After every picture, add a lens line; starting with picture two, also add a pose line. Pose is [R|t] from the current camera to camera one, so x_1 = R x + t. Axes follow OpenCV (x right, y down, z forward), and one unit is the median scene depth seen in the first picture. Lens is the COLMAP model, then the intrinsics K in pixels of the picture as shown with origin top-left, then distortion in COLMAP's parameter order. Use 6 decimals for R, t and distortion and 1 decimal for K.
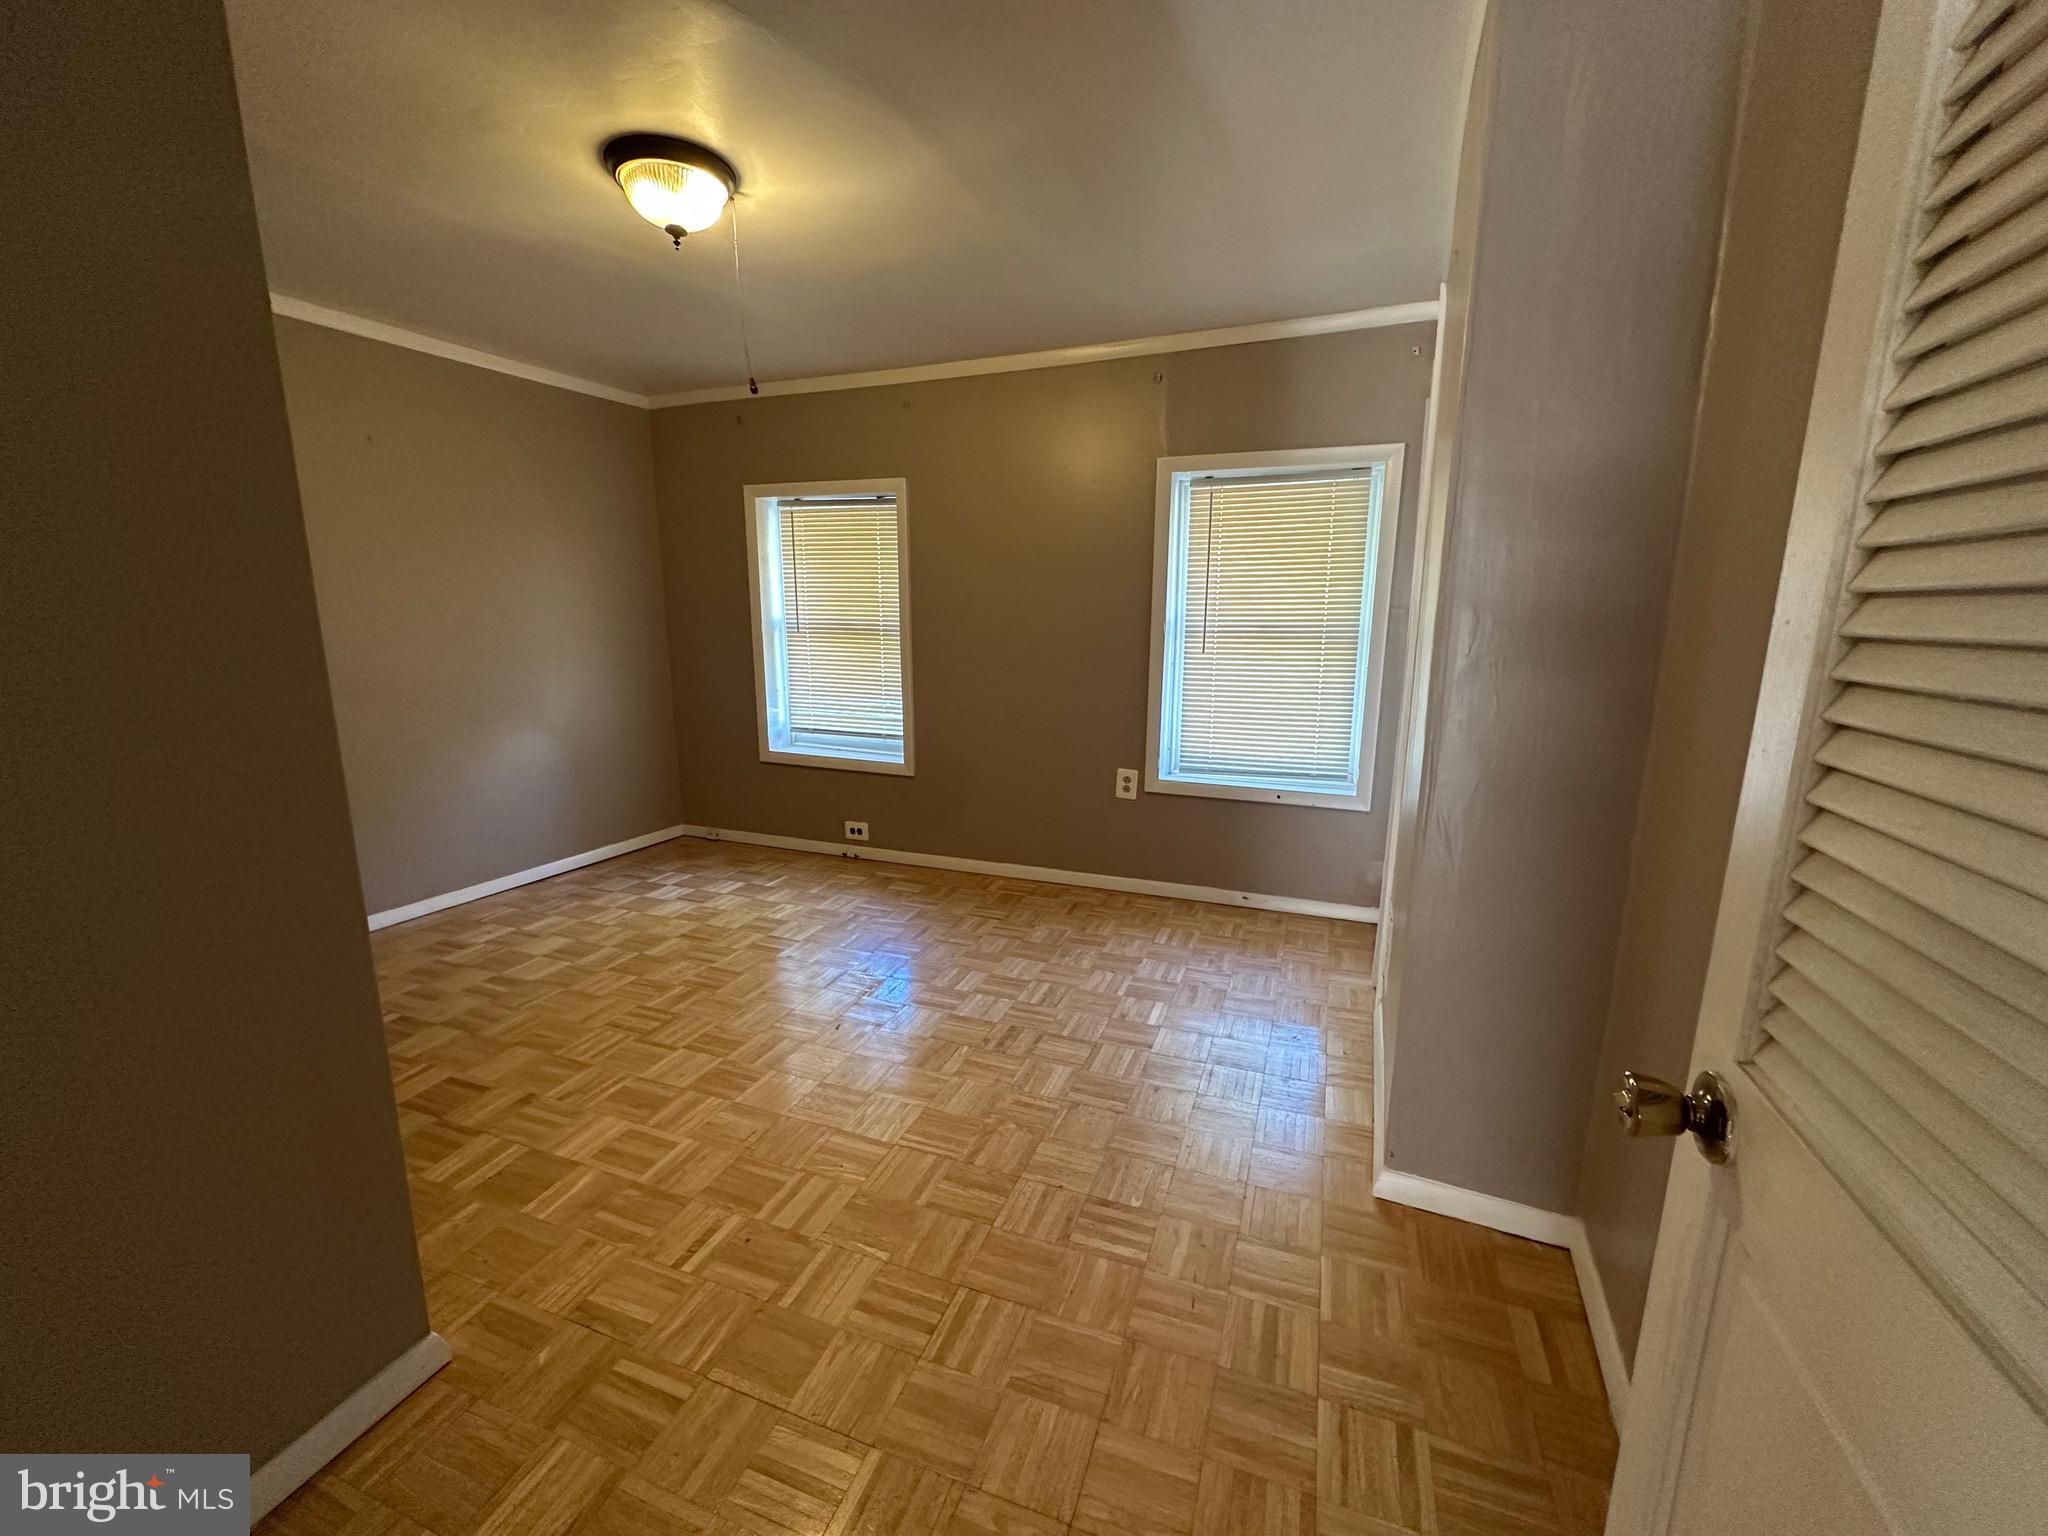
lens RADIAL K [[815.0, 0, 1019.9], [0, 815.0, 767.3], [0, 0, 1]] dist [-0.000489, -0.000076]
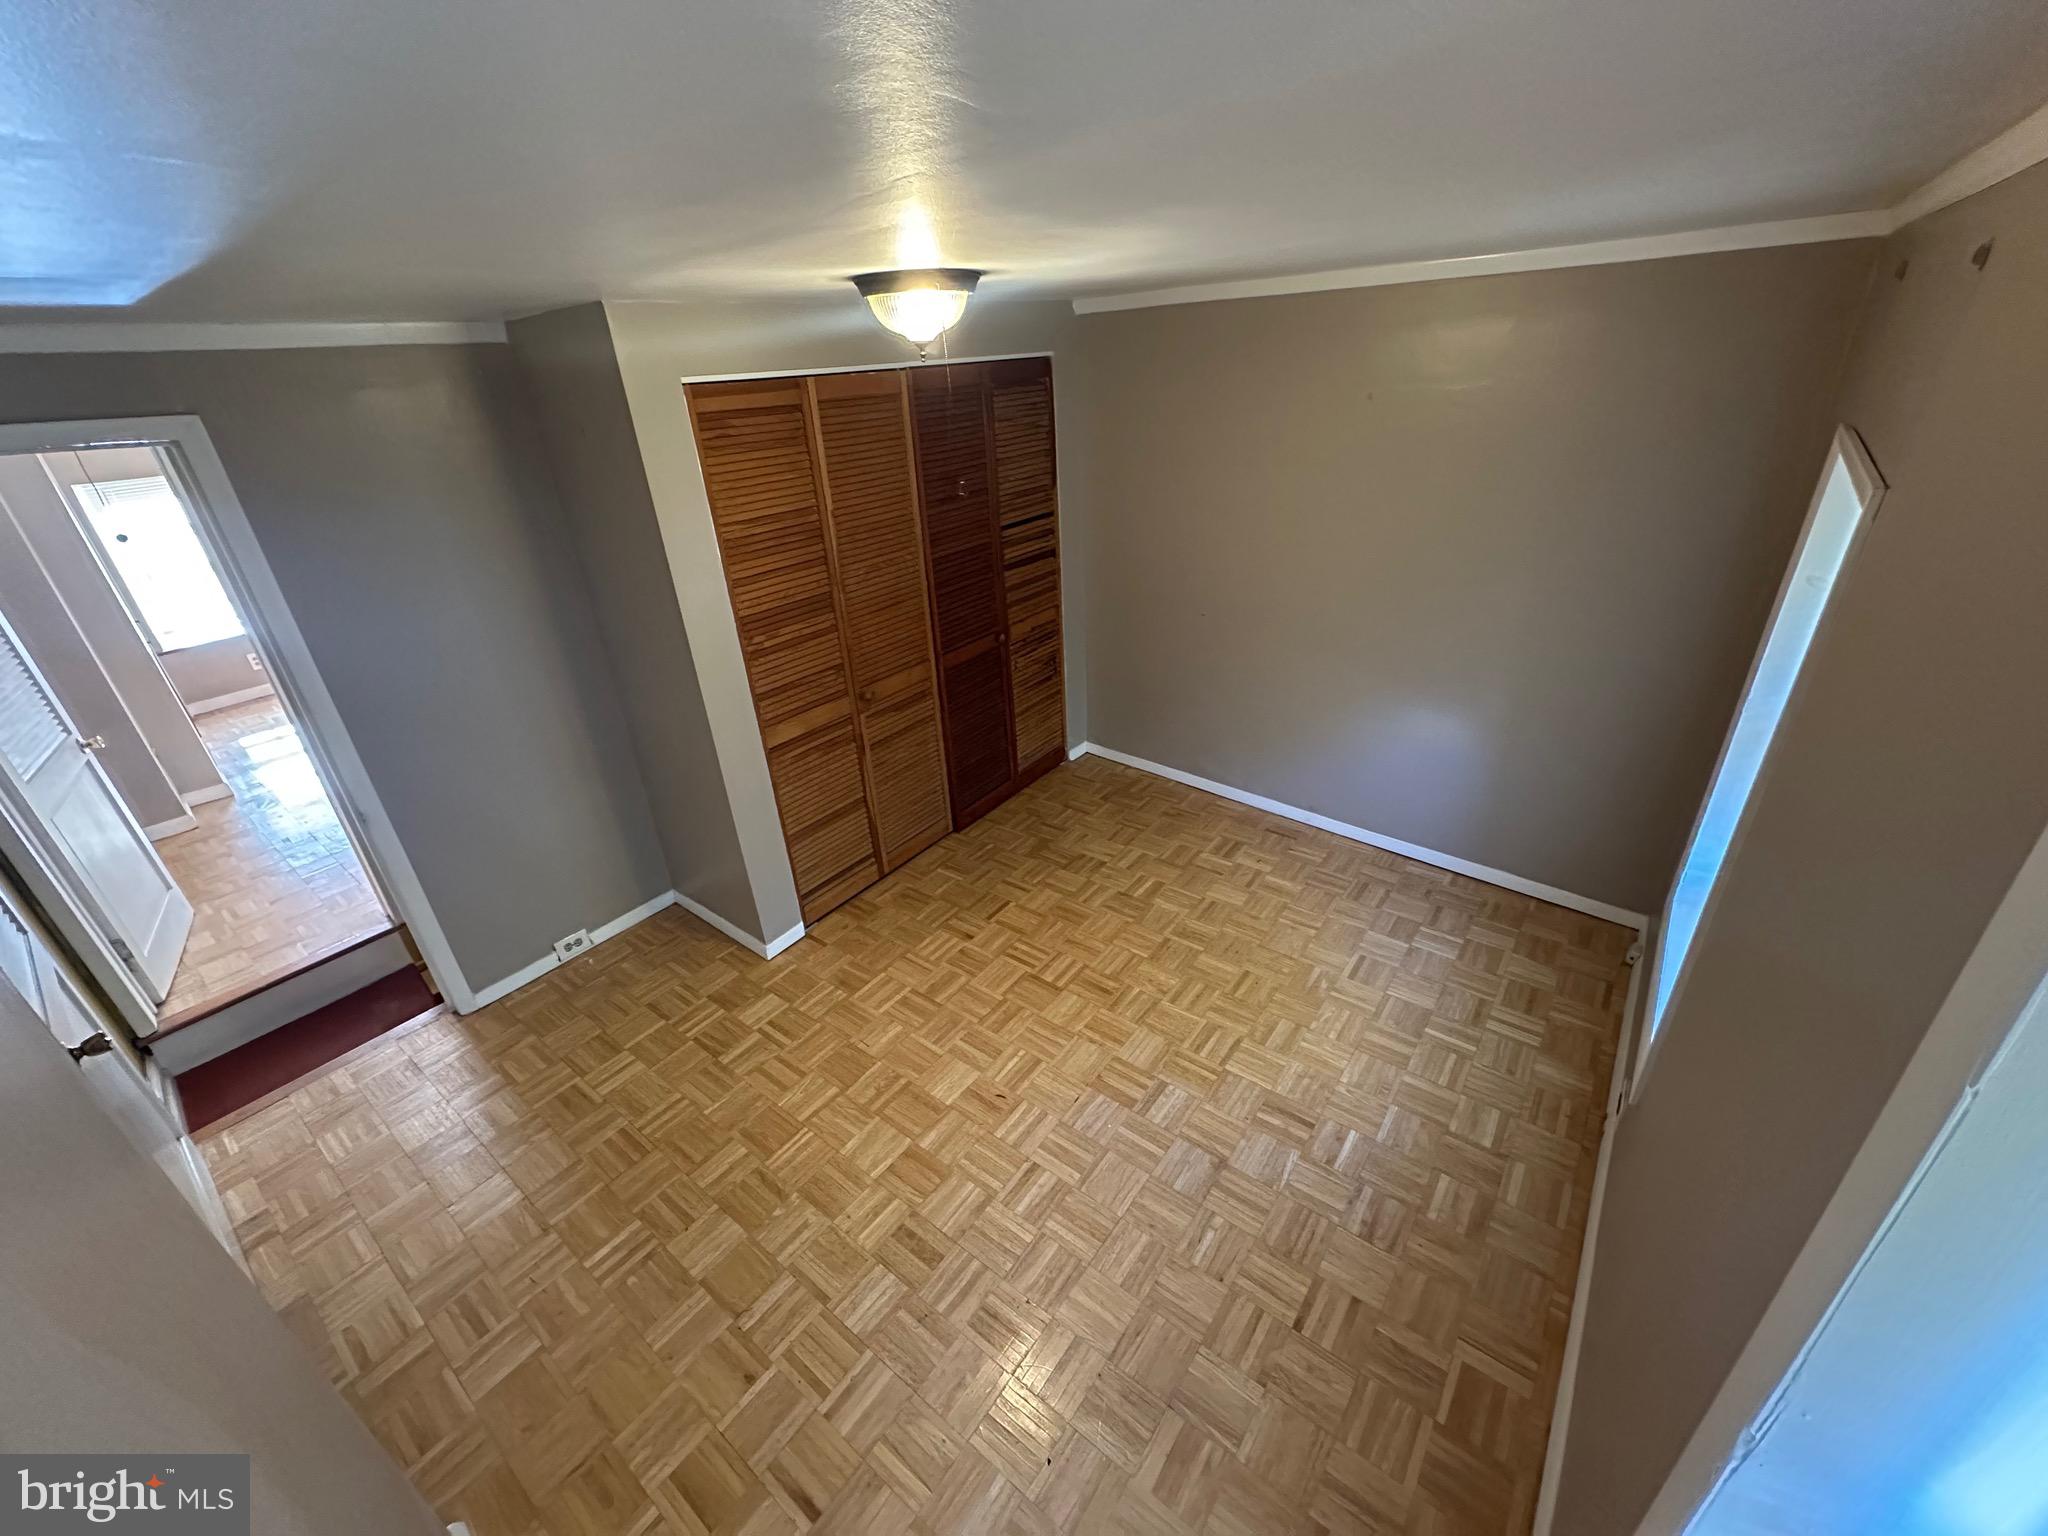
lens RADIAL K [[815.0, 0, 1020.2], [0, 815.0, 767.2], [0, 0, 1]] dist [-0.000489, -0.000076]
pose [[-0.292021, 0.446514, -0.845783, 0.368786], [-0.124158, 0.859148, 0.496437, -0.449816], [0.948319, 0.249980, -0.195451, 0.892055]]
